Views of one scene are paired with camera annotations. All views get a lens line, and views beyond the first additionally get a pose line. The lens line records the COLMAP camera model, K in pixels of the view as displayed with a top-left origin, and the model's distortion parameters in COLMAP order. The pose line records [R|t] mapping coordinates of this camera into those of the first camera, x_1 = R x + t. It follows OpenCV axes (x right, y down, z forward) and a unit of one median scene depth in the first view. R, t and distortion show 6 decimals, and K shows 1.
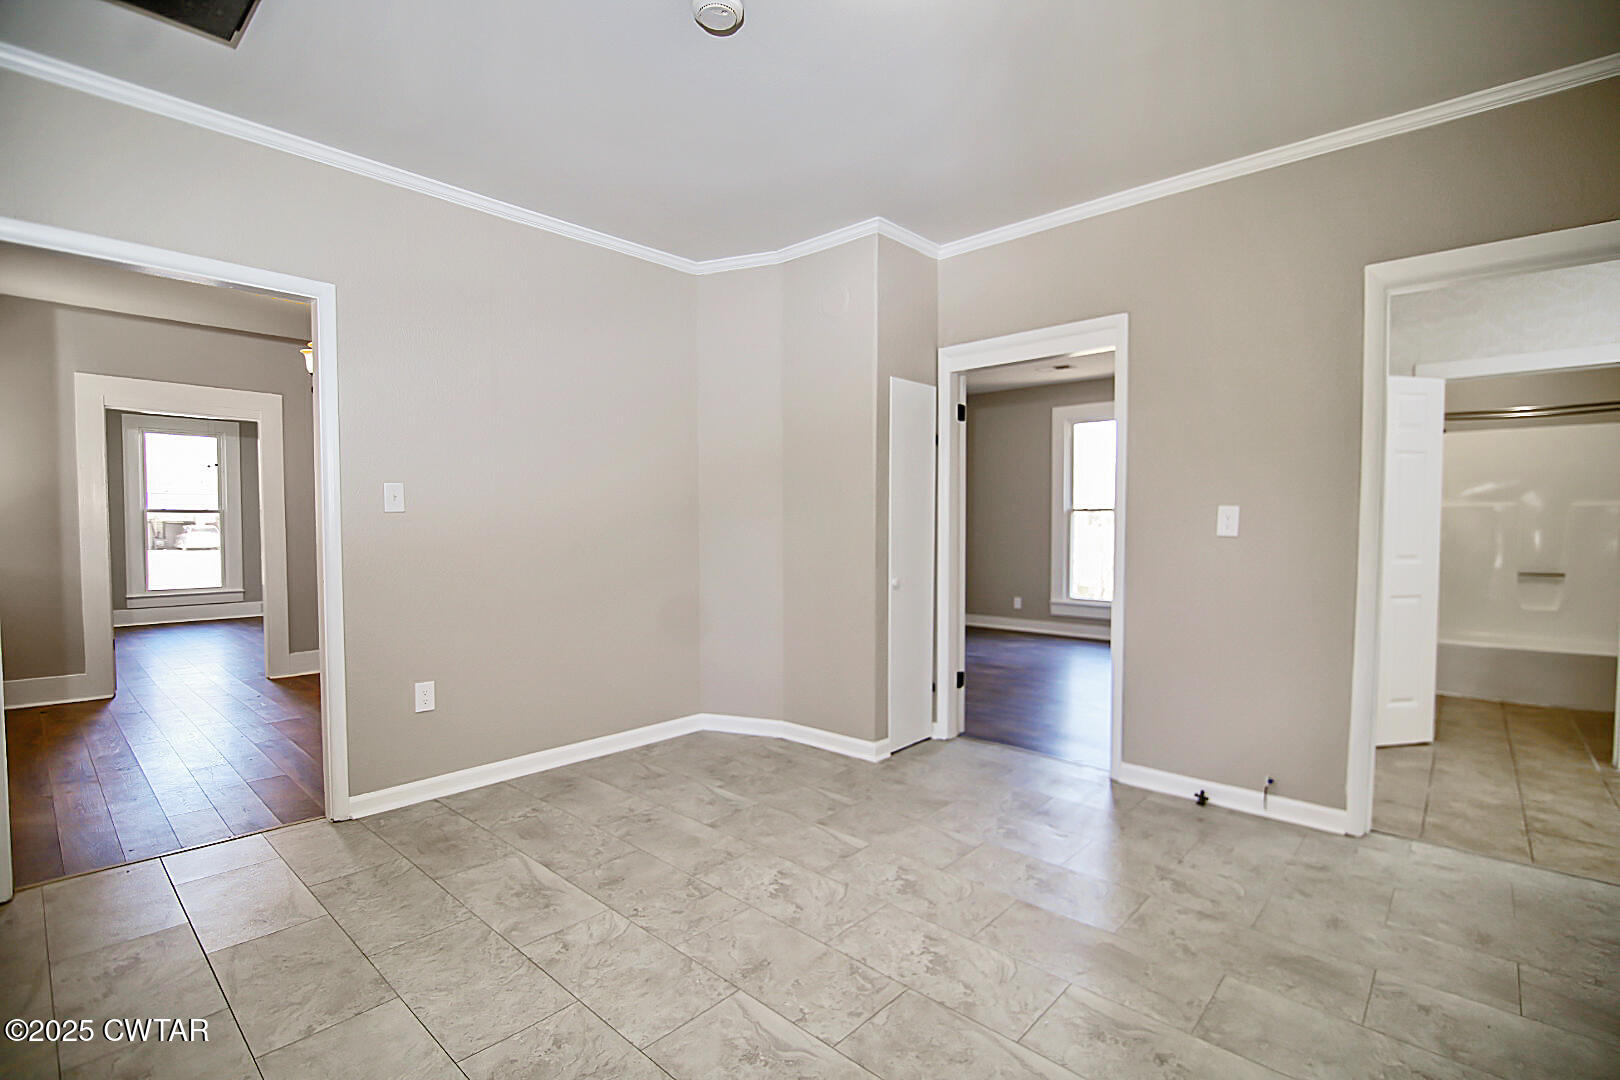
lens RADIAL K [[742.1, 0, 815.0], [0, 742.1, 542.7], [0, 0, 1]] dist [-0.002122, -0.000072]
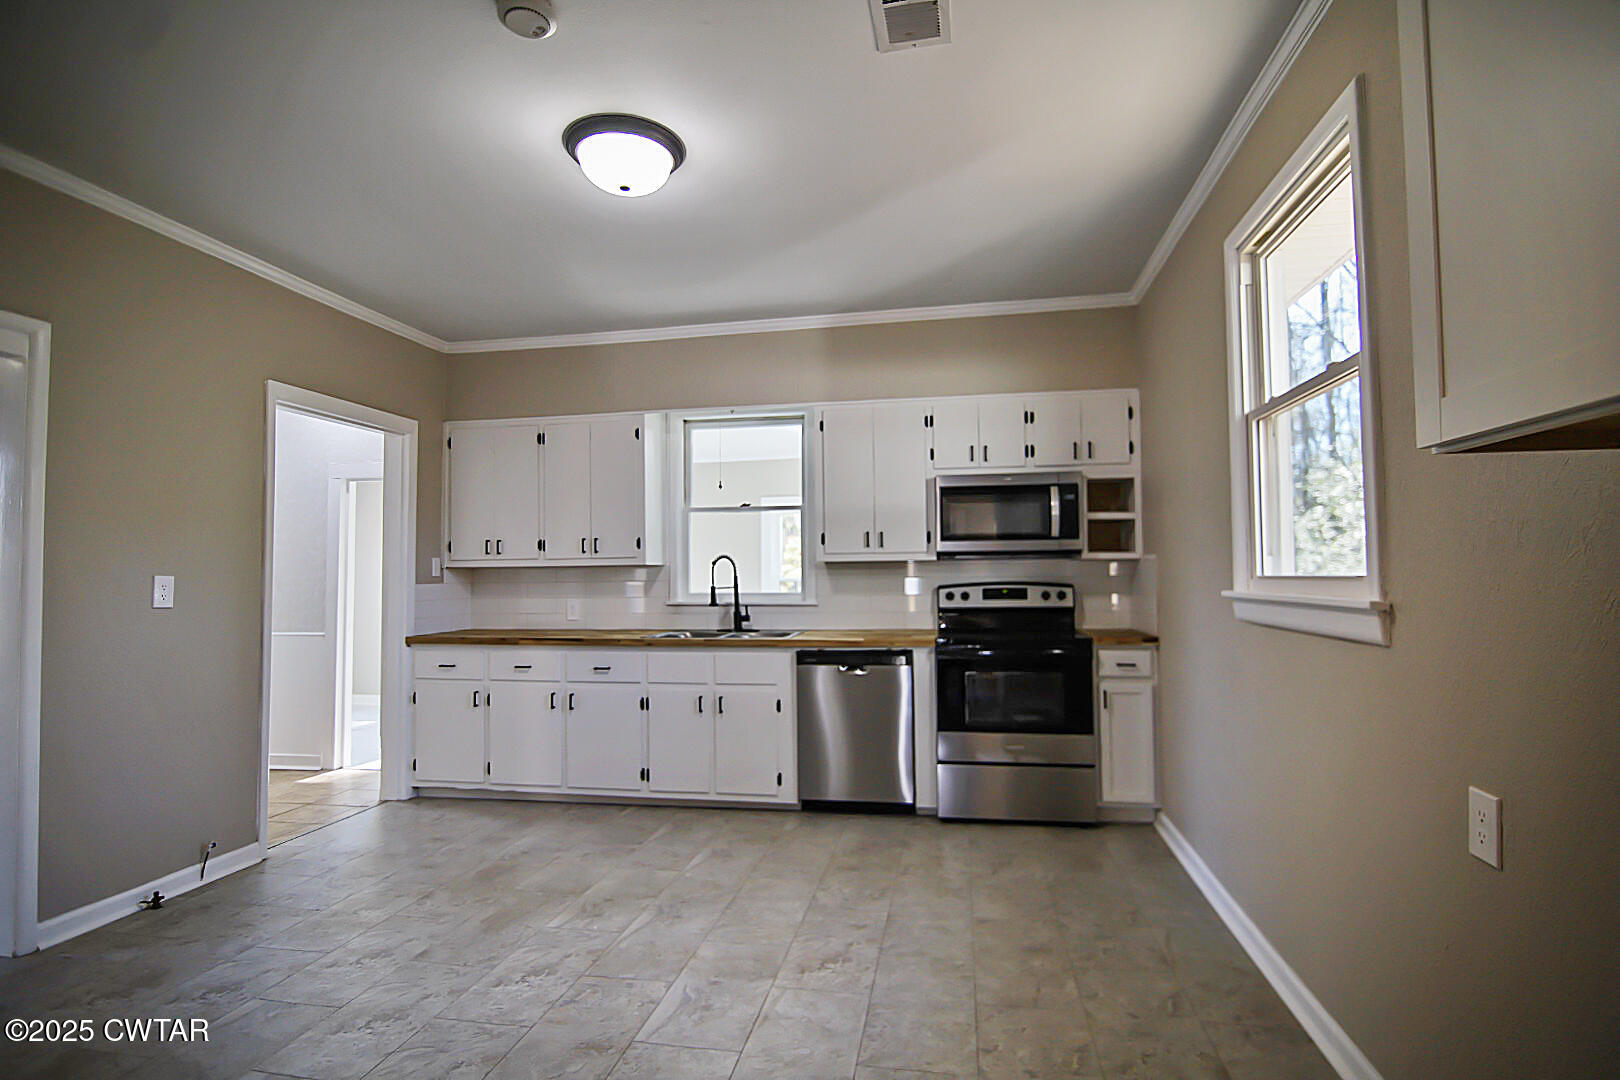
lens RADIAL K [[807.4, 0, 813.6], [0, 807.4, 544.3], [0, 0, 1]] dist [0.001464, 0.000114]
pose [[-0.534380, 0.042709, 0.844165, -1.104833], [0.035029, 0.998984, -0.028368, -0.045761], [-0.844518, 0.014411, -0.535333, 1.249830]]
